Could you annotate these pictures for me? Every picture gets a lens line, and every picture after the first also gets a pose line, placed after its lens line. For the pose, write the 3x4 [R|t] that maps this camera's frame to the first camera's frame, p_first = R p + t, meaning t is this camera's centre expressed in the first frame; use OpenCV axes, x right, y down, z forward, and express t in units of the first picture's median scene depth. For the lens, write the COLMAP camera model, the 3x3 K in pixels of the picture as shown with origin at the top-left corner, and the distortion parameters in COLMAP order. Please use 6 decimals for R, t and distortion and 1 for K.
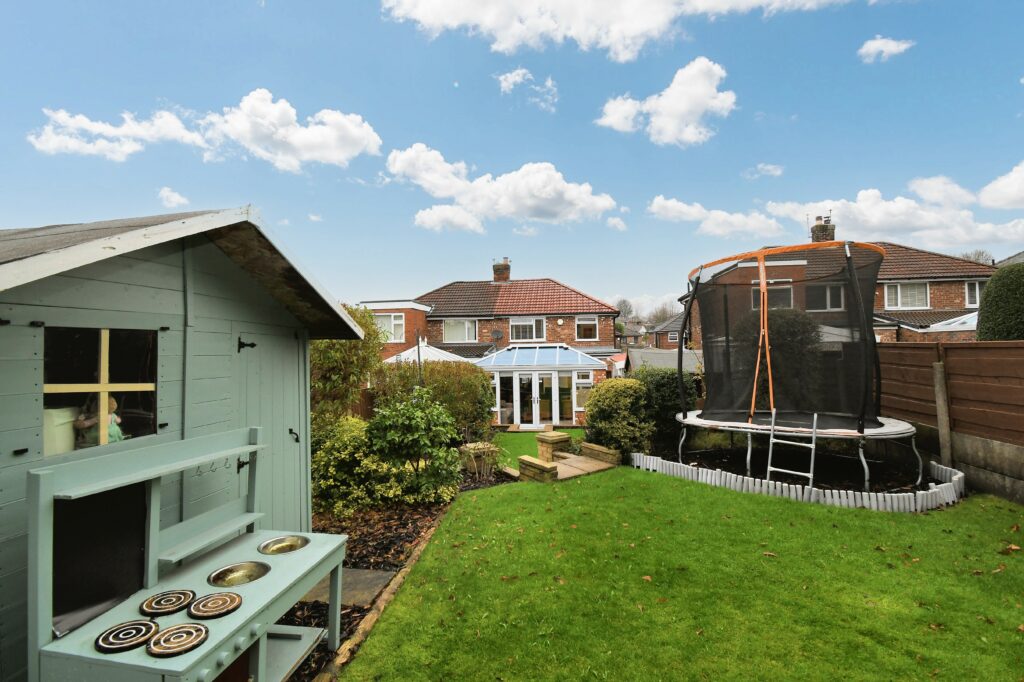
lens RADIAL K [[447.5, 0, 516.7], [0, 447.5, 341.1], [0, 0, 1]] dist [0.021962, -0.026423]
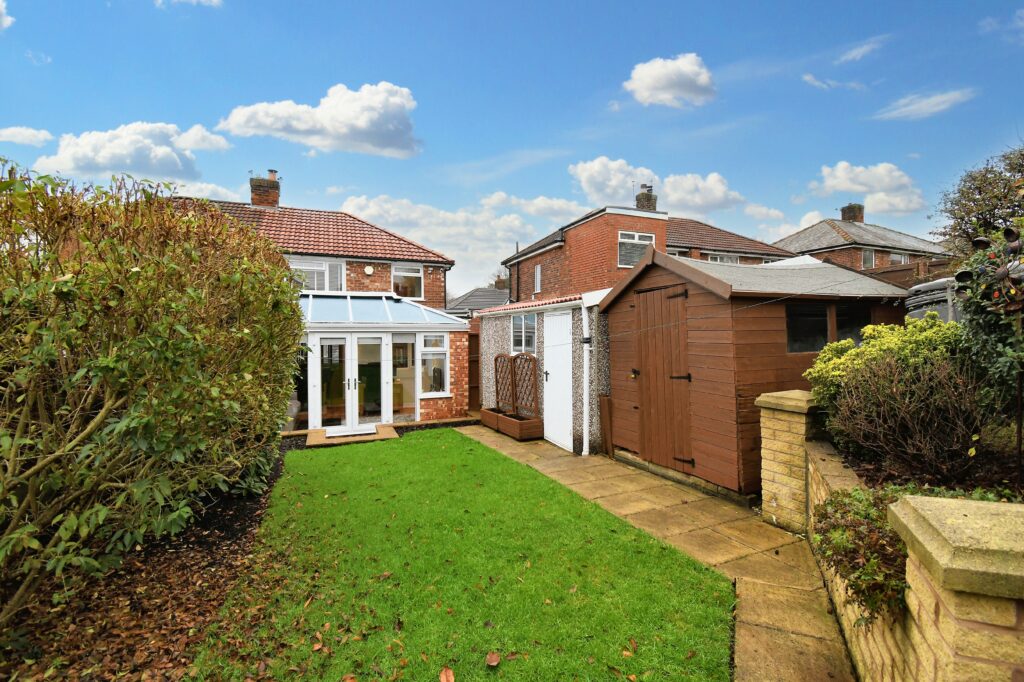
lens RADIAL K [[447.5, 0, 516.7], [0, 447.5, 341.1], [0, 0, 1]] dist [0.021962, -0.026423]
pose [[0.869376, 0.005974, 0.494115, -0.044117], [-0.021065, 0.999466, 0.024979, 0.043564], [-0.493702, -0.032125, 0.869038, 0.296163]]
